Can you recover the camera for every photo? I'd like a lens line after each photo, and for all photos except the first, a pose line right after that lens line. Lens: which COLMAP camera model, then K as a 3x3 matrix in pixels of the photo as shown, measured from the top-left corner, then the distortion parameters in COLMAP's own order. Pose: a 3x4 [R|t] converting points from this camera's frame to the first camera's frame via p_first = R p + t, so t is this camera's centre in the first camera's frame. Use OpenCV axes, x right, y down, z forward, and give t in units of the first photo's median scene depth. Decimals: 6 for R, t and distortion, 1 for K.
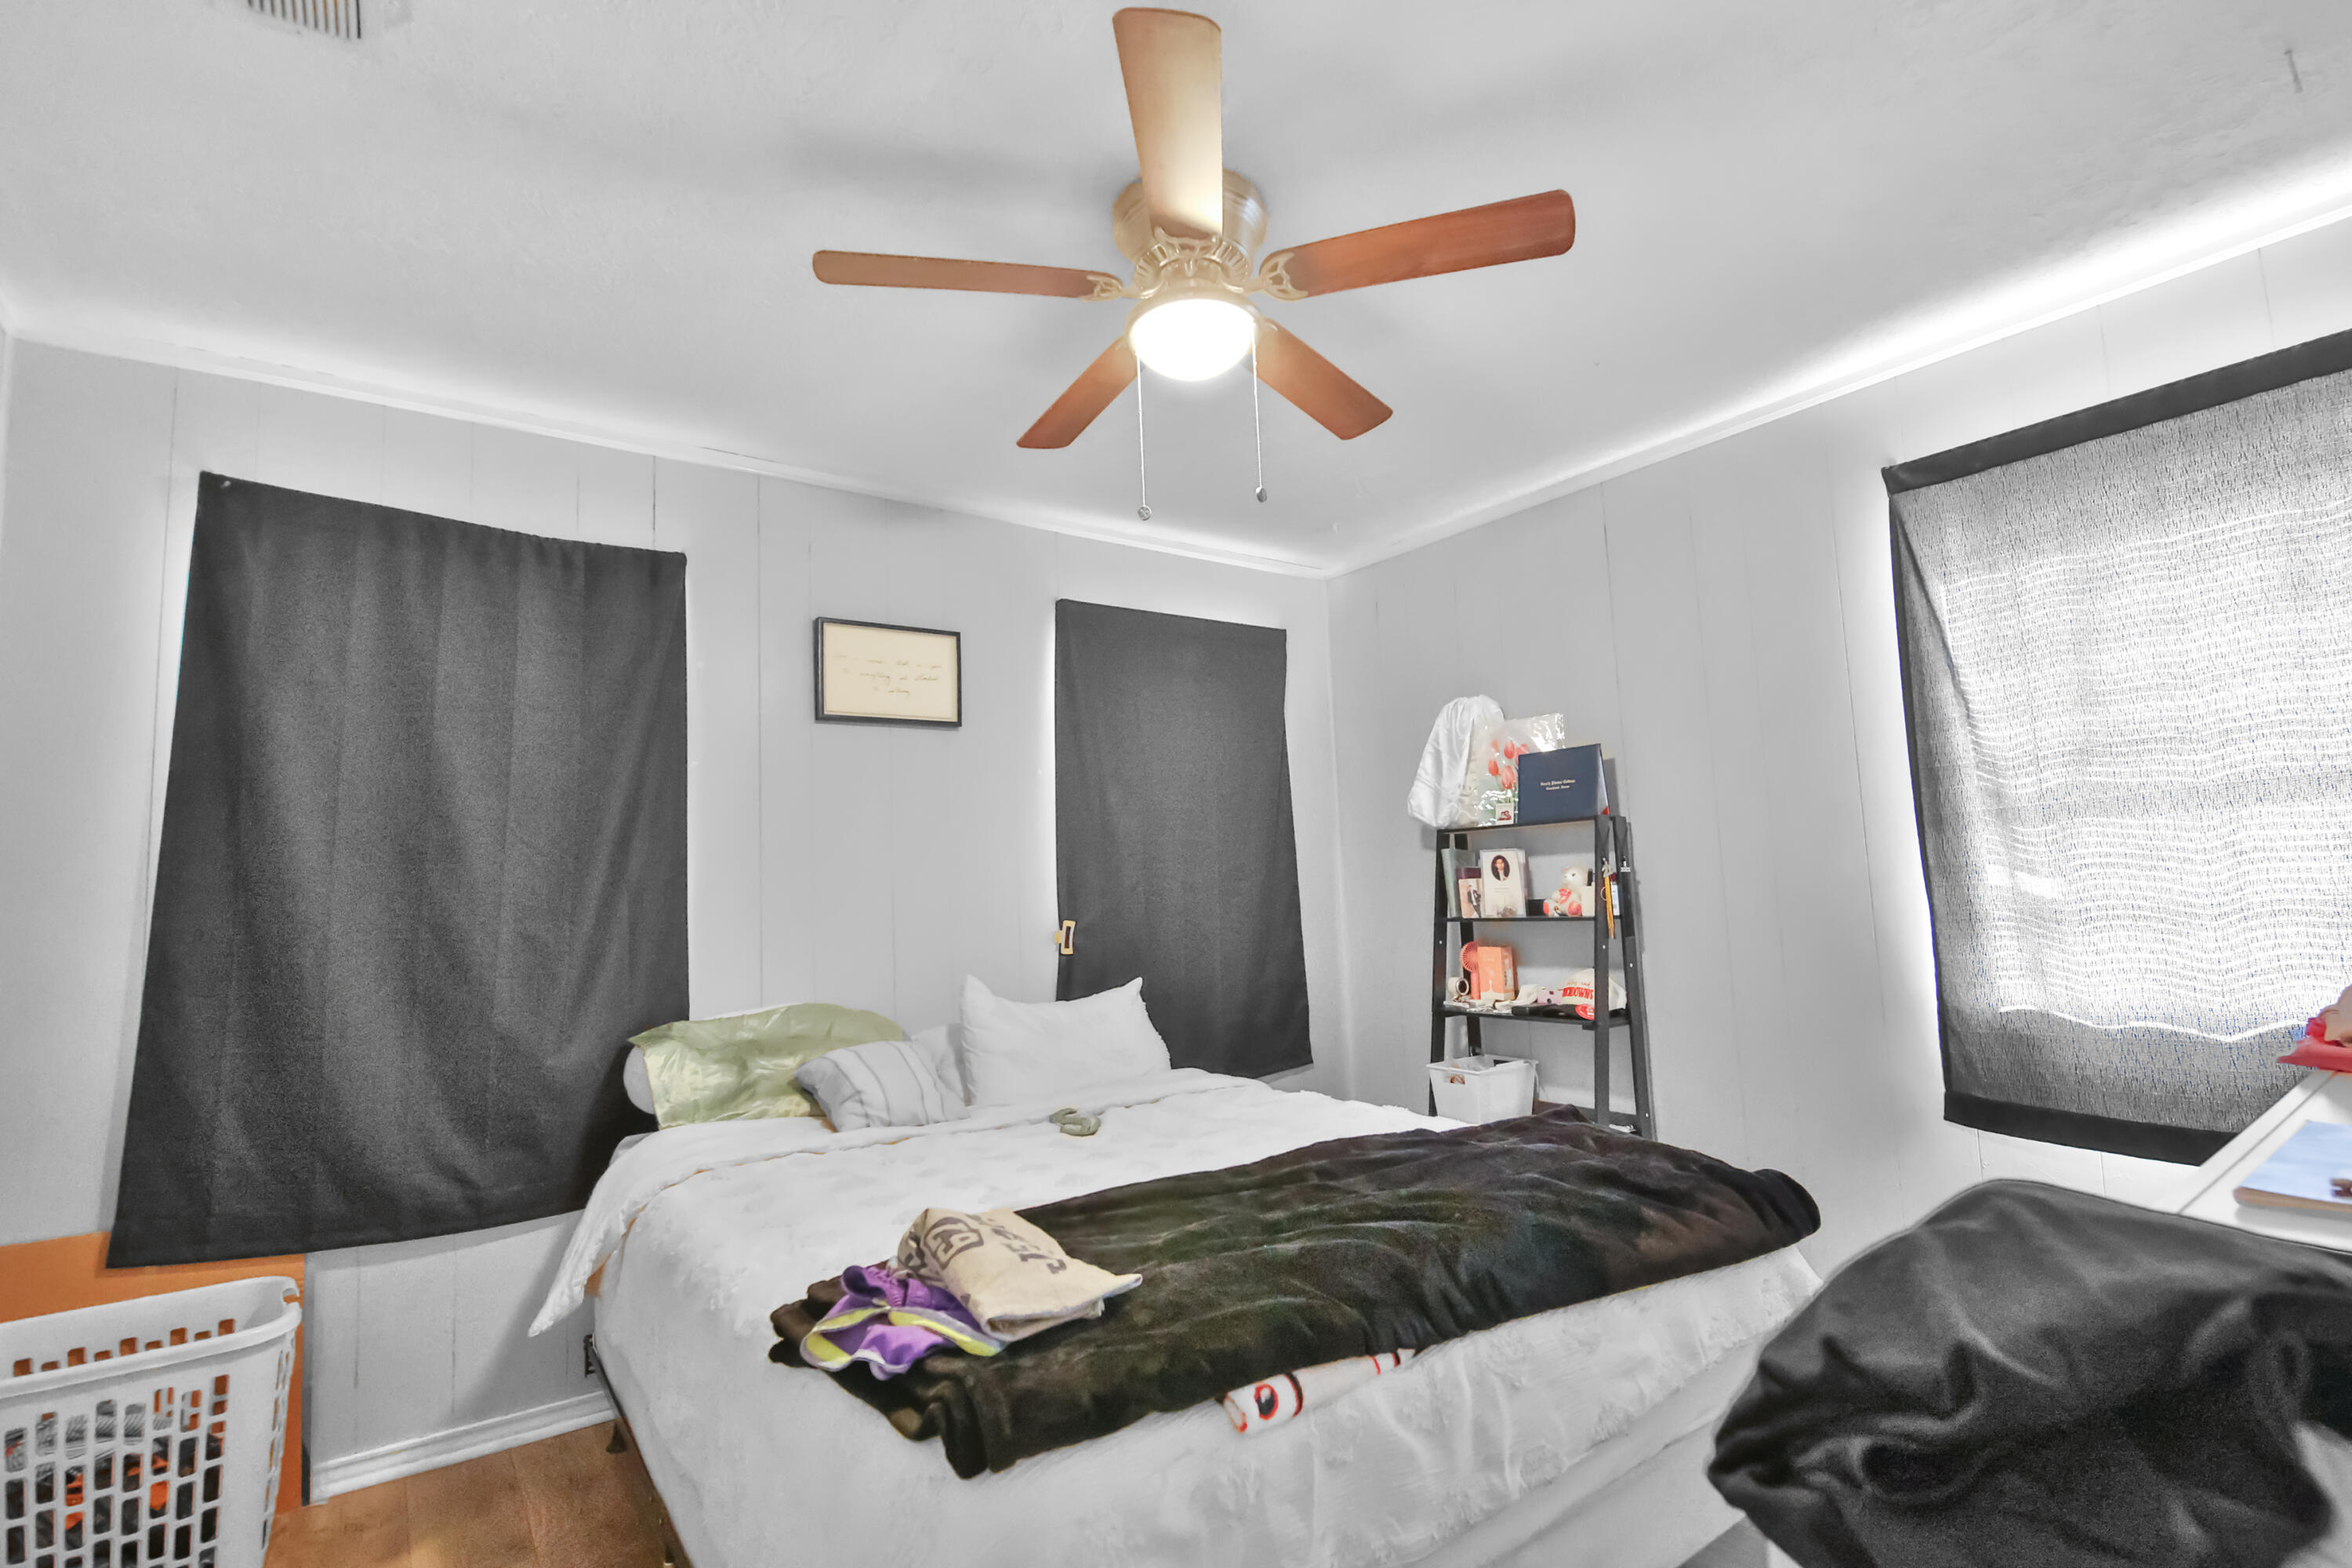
lens RADIAL K [[1090.1, 0, 1170.8], [0, 1090.1, 793.0], [0, 0, 1]] dist [-0.002201, -0.000454]
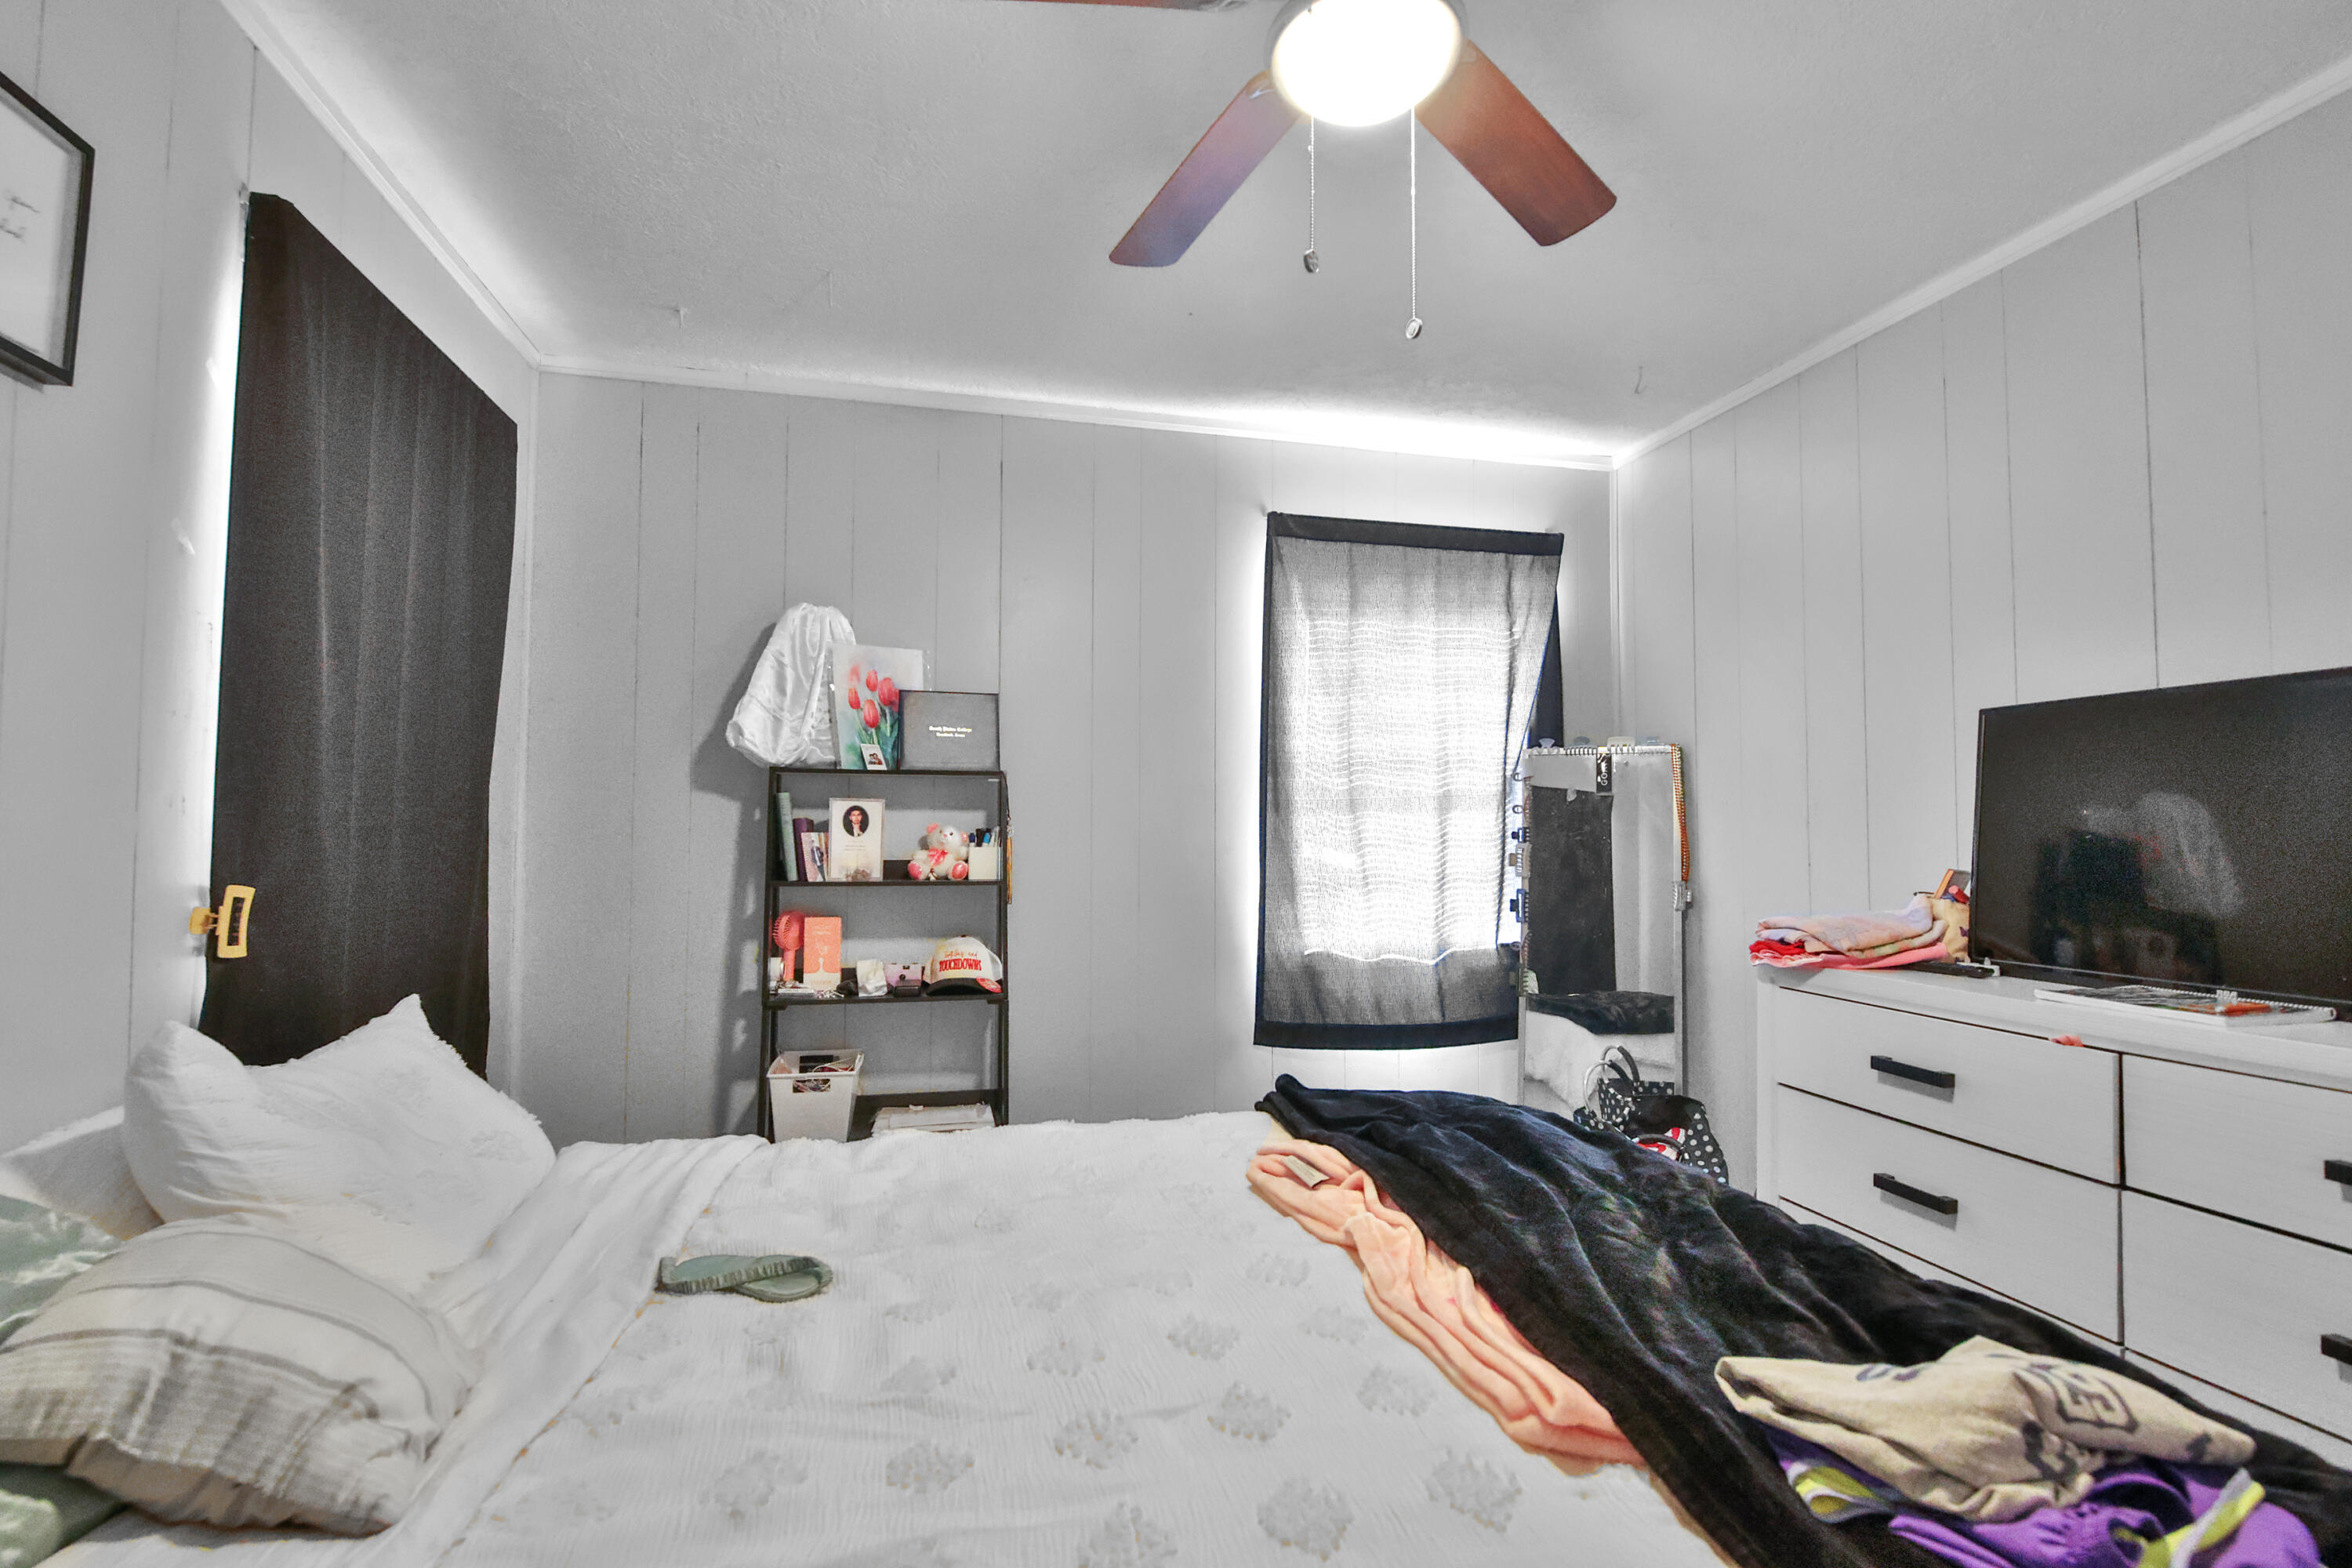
lens RADIAL K [[1090.1, 0, 1166.1], [0, 1090.1, 788.4], [0, 0, 1]] dist [-0.002201, -0.000454]
pose [[0.385289, 0.081227, 0.919214, -0.376668], [-0.106556, 0.993371, -0.043117, 0.056065], [-0.916623, -0.081335, 0.391390, 0.477060]]
